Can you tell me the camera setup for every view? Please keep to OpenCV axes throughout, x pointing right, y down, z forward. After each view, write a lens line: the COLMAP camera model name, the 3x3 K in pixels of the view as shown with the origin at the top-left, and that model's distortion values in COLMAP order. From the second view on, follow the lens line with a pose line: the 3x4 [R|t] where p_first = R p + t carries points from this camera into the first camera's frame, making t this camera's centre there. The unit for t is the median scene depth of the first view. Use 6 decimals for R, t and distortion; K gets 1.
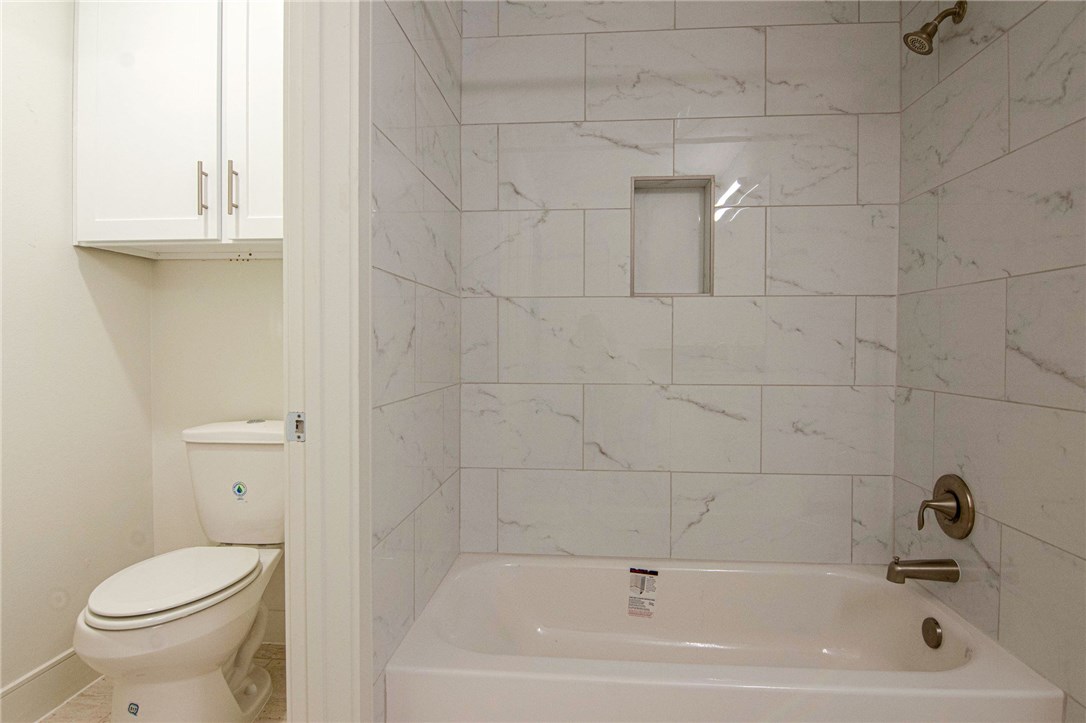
lens RADIAL K [[577.5, 0, 545.2], [0, 577.5, 360.7], [0, 0, 1]] dist [0.004861, -0.022773]
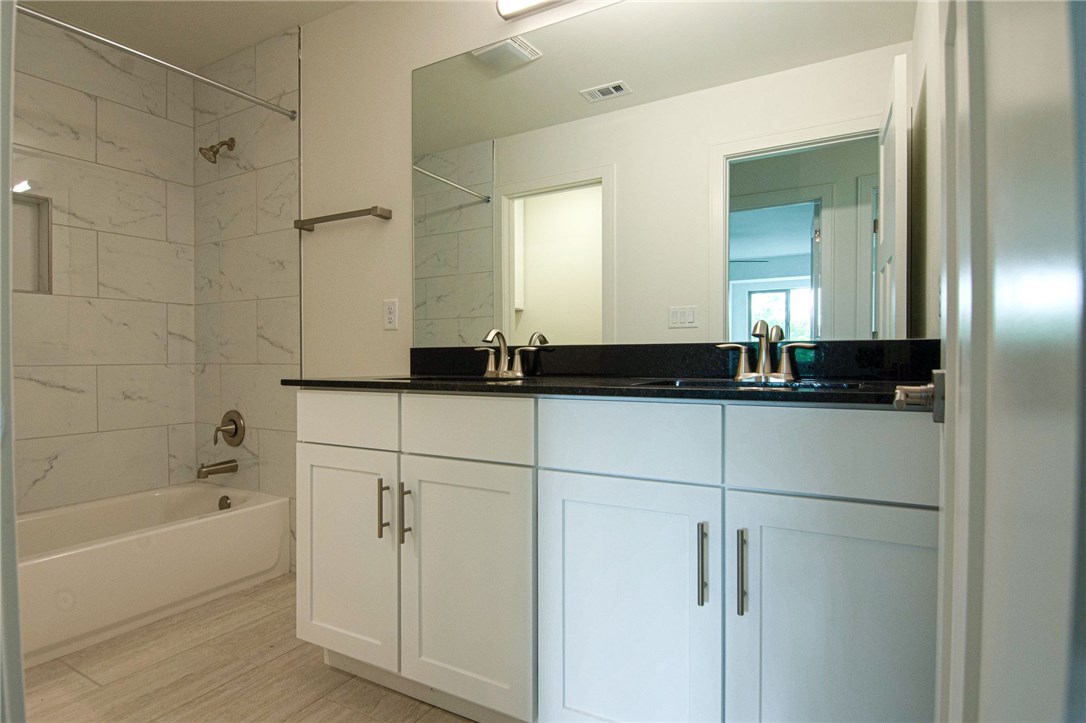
lens RADIAL K [[577.5, 0, 545.2], [0, 577.5, 360.7], [0, 0, 1]] dist [0.004861, -0.022773]
pose [[0.423200, -0.009535, 0.905986, -0.447719], [0.029655, 0.999555, -0.003333, 0.079027], [-0.905551, 0.028278, 0.423294, -0.570292]]
